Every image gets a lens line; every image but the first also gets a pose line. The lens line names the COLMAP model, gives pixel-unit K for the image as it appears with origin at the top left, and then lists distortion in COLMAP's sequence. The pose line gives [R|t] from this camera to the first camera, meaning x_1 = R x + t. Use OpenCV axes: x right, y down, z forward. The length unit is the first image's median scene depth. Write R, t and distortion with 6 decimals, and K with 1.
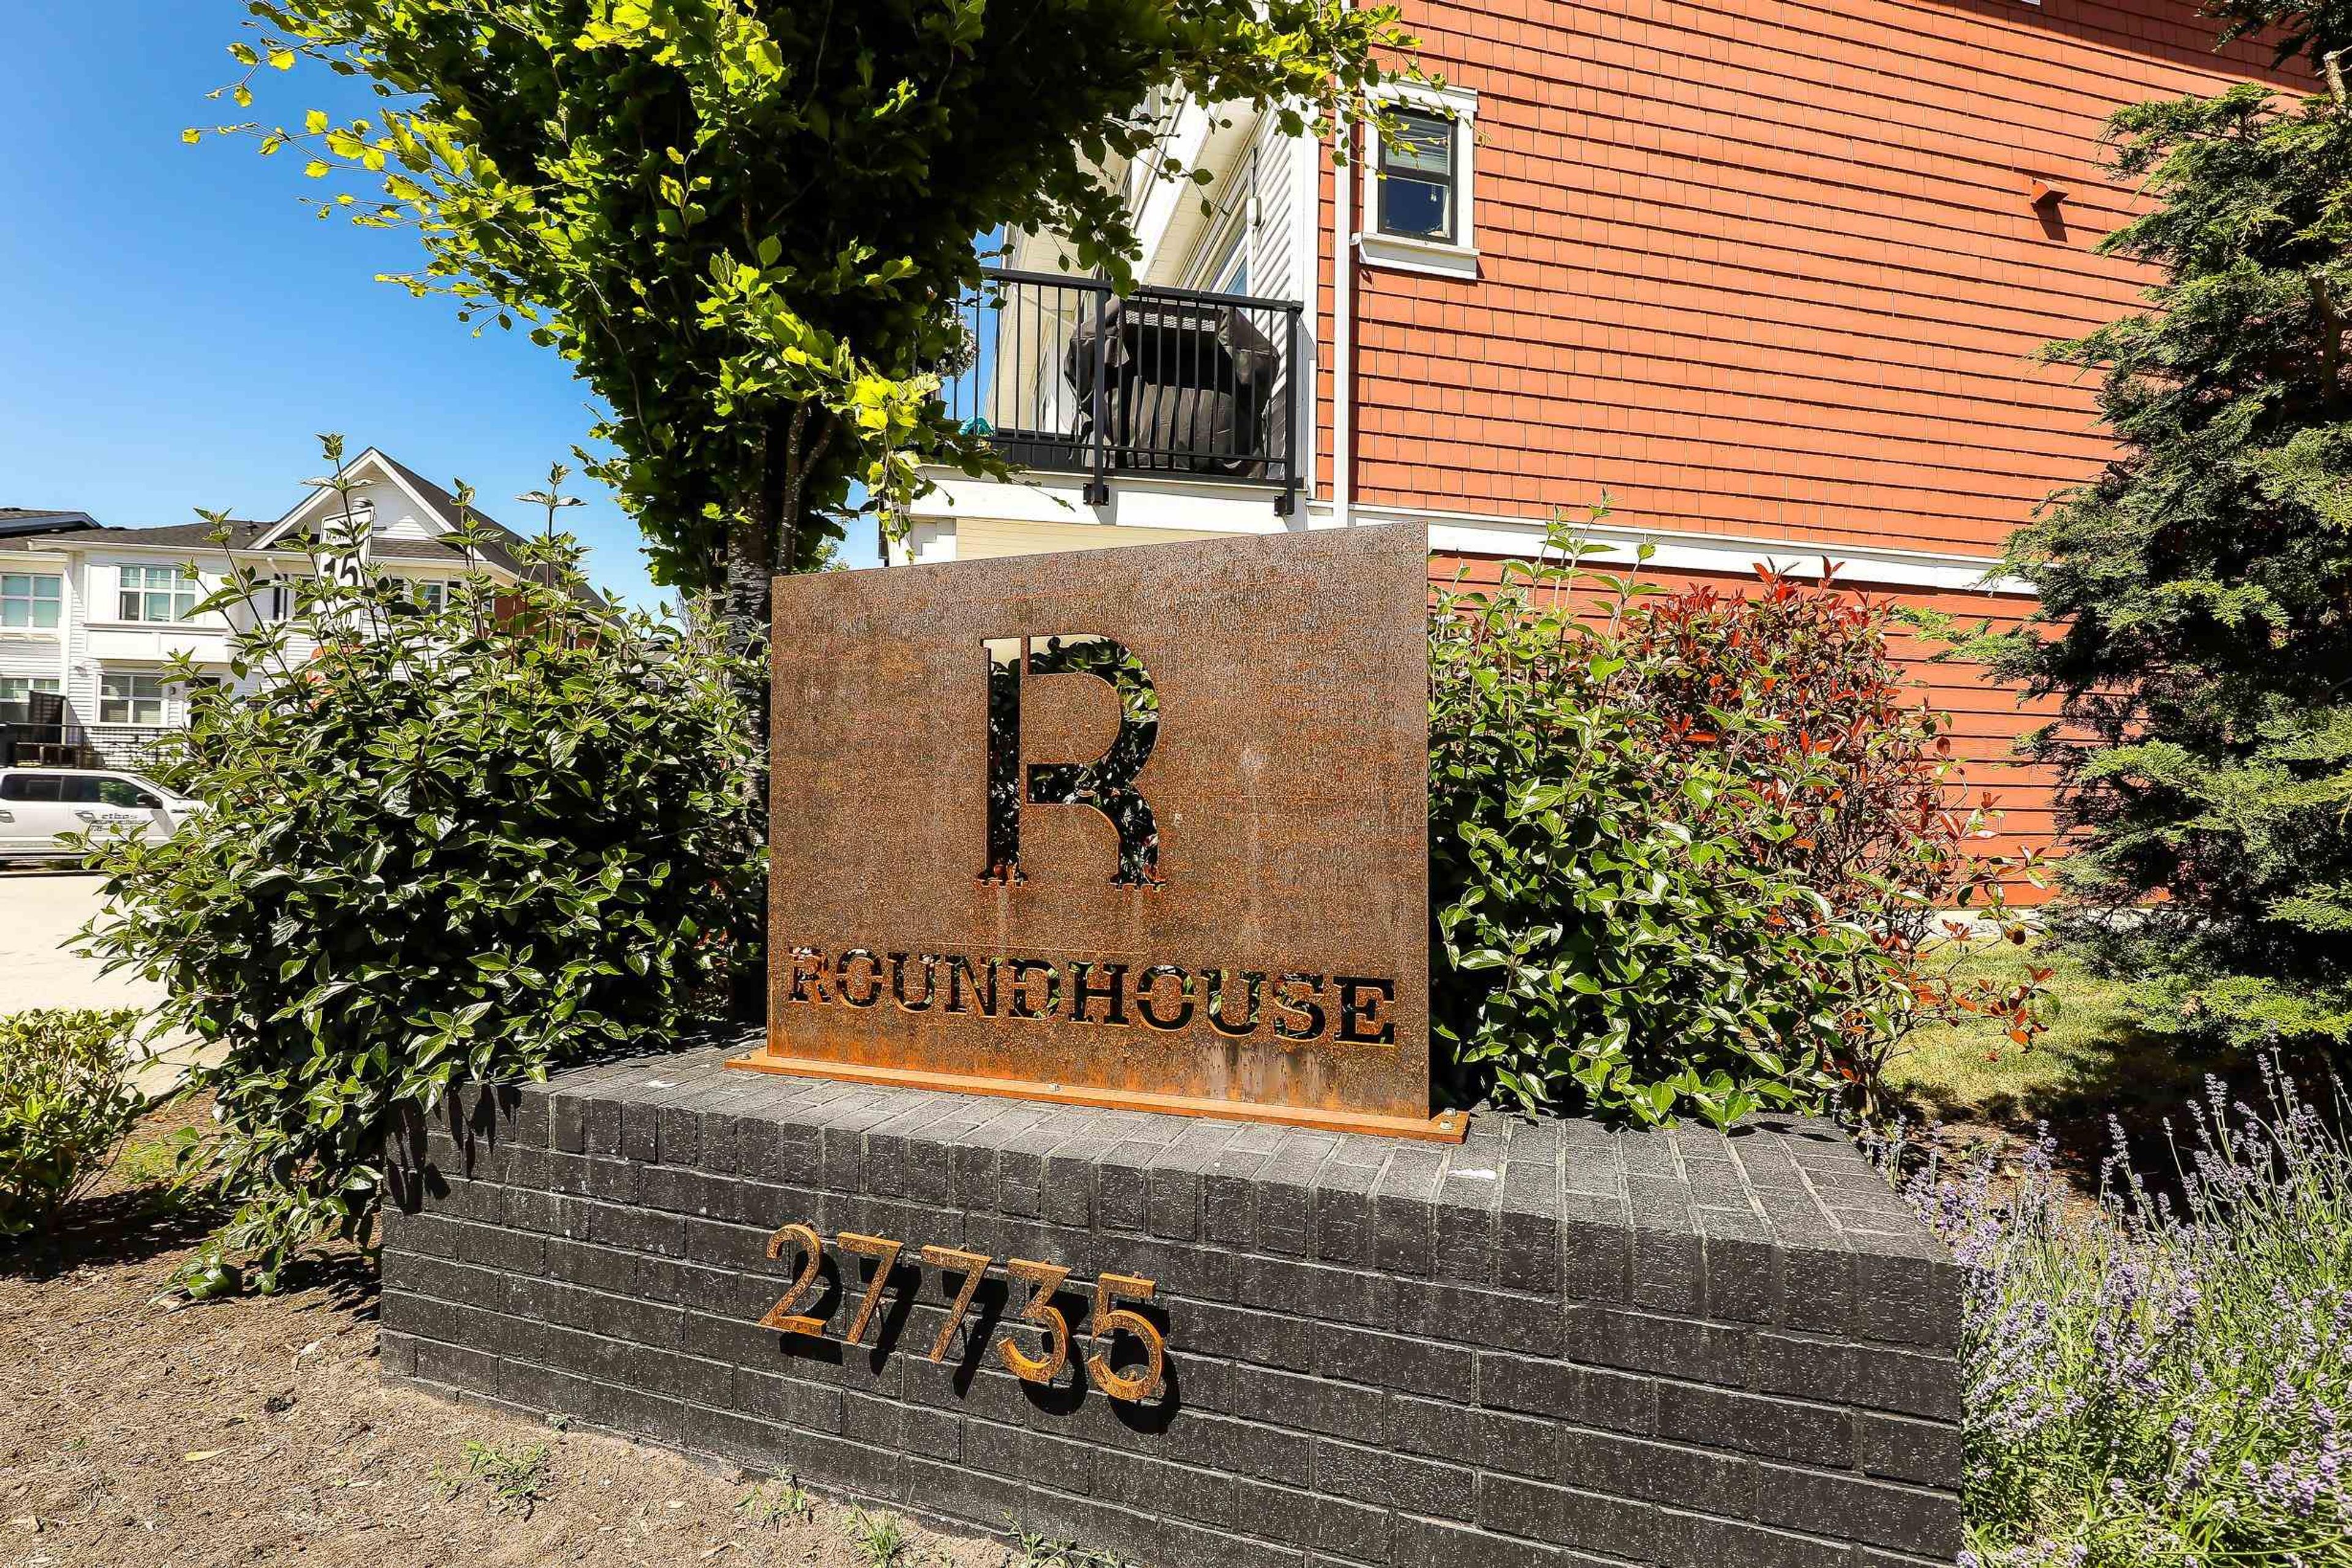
lens RADIAL K [[1098.7, 0, 1173.8], [0, 1098.7, 796.3], [0, 0, 1]] dist [0.000668, -0.000257]
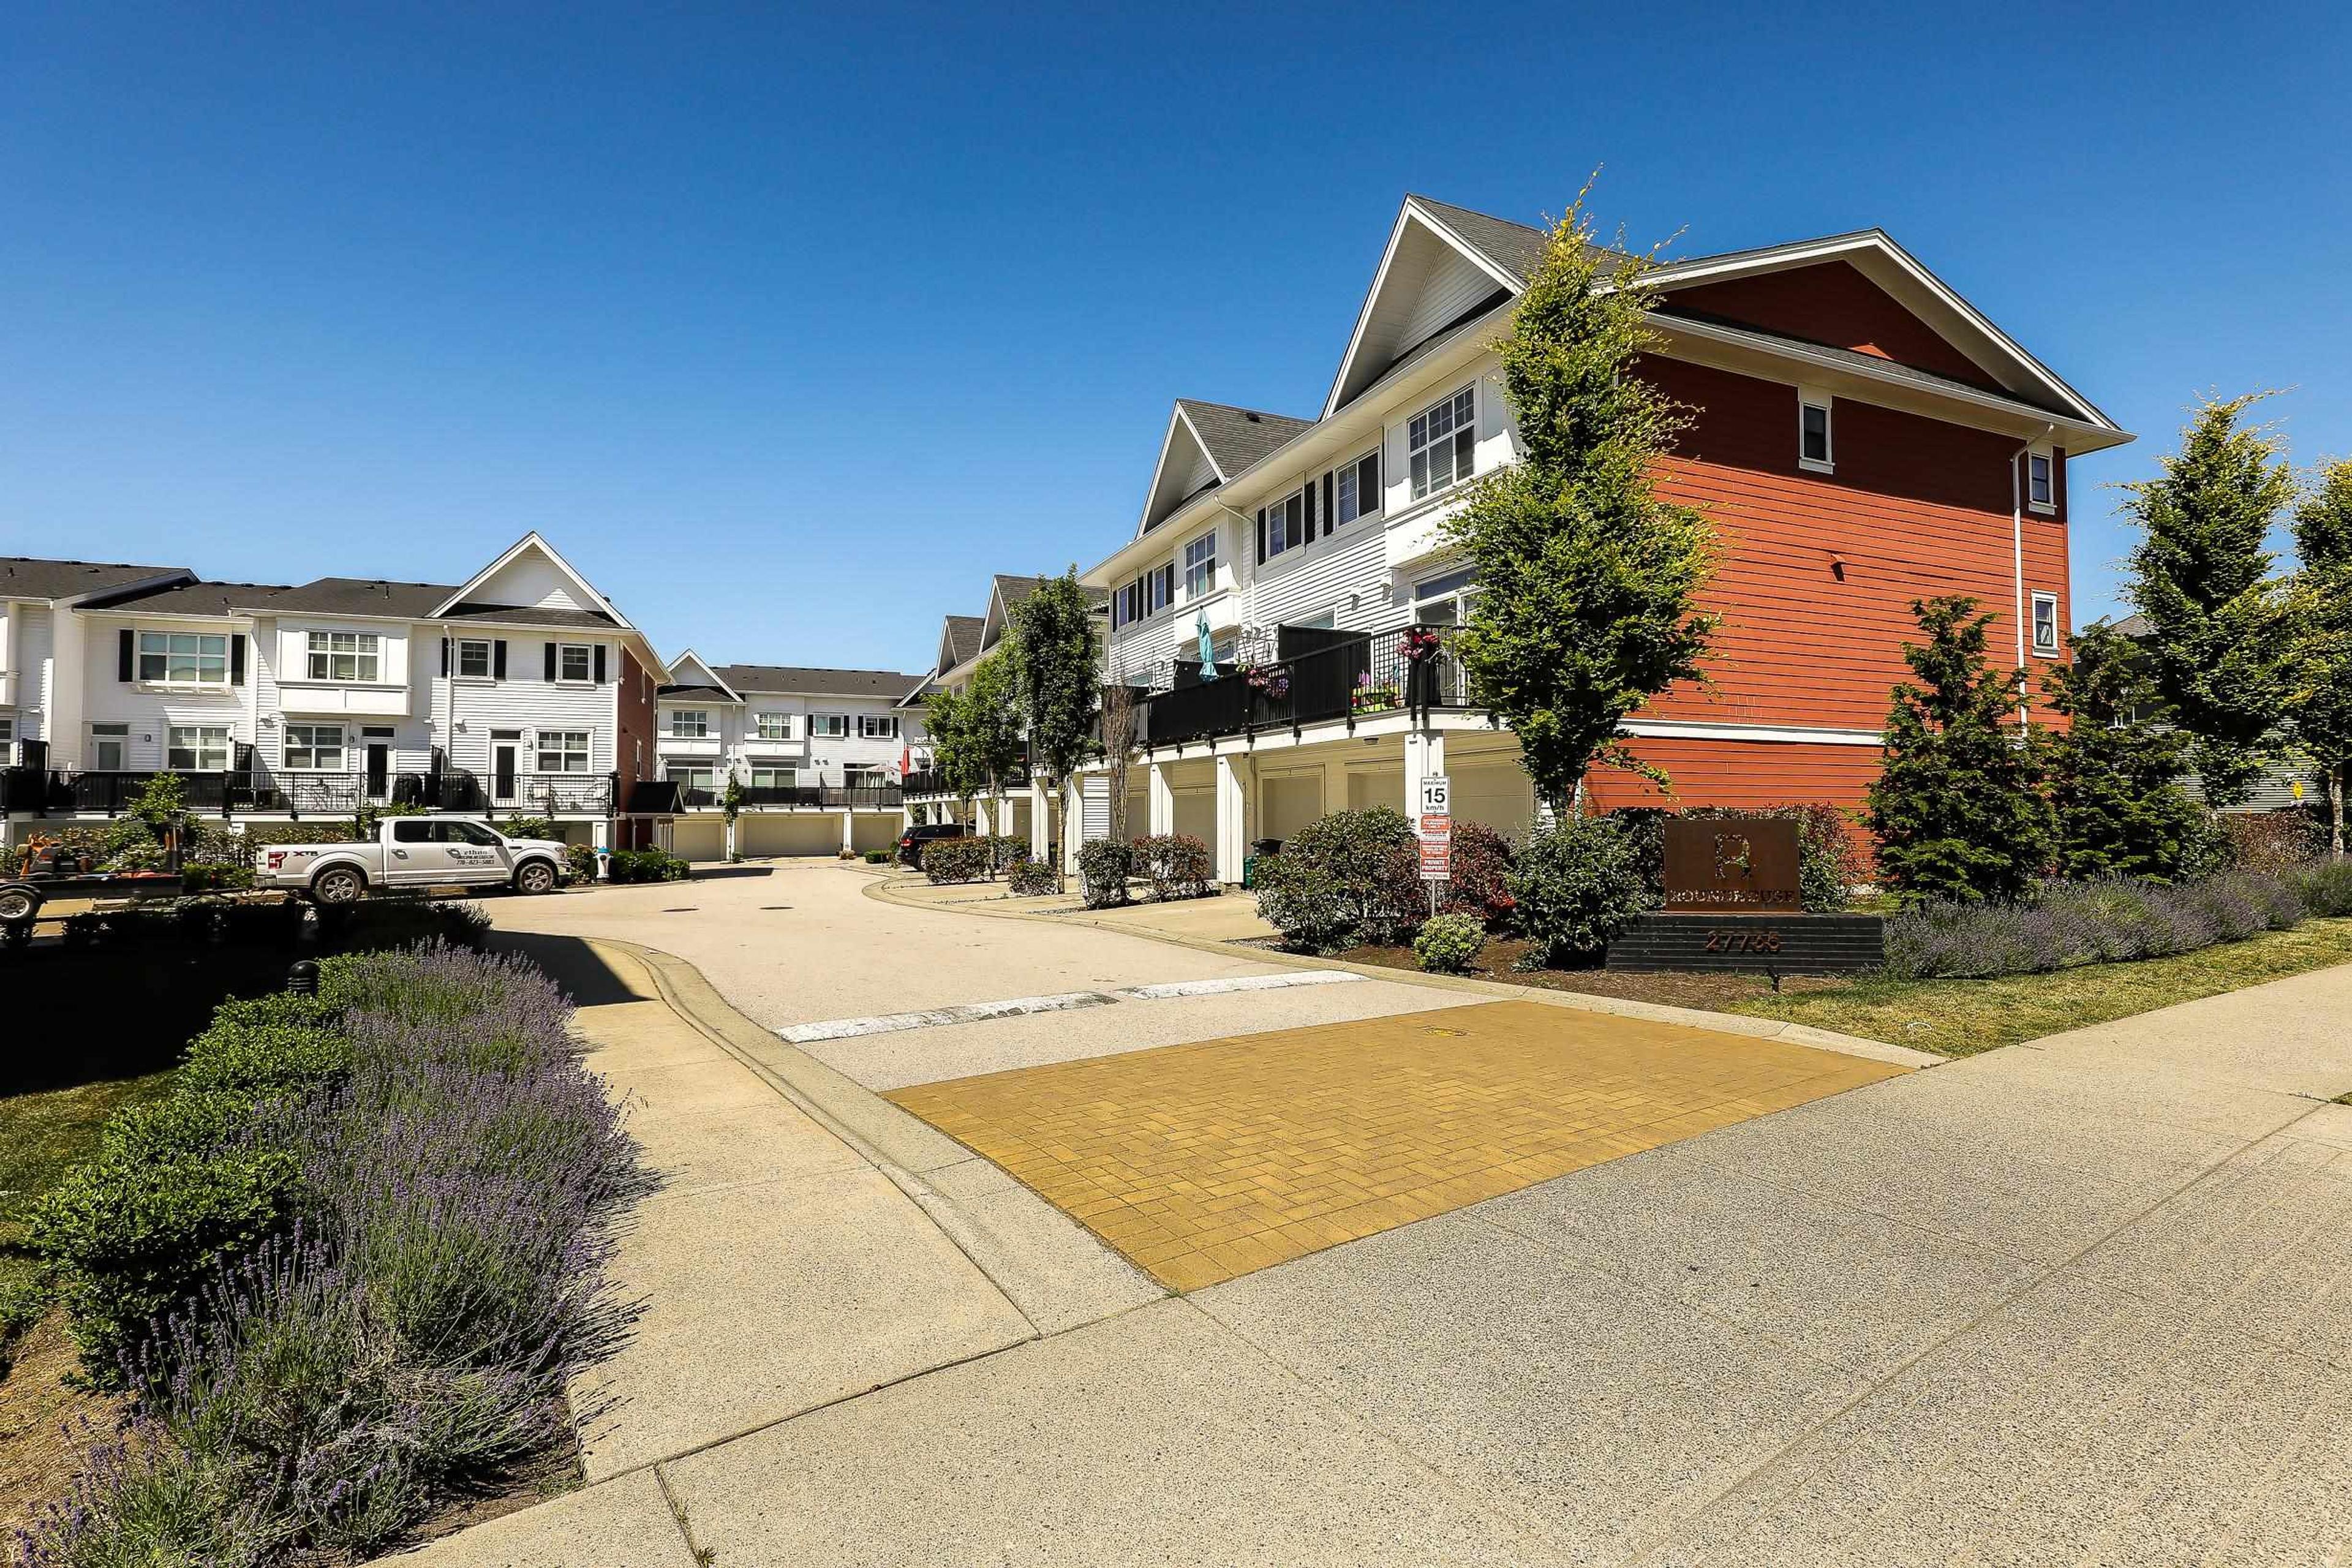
lens RADIAL K [[1098.7, 0, 1173.8], [0, 1098.7, 796.3], [0, 0, 1]] dist [0.000668, -0.000257]
pose [[0.985505, -0.010639, 0.169312, -0.263147], [0.011255, 0.999933, -0.002677, -0.024381], [-0.169272, 0.004544, 0.985559, -0.278766]]
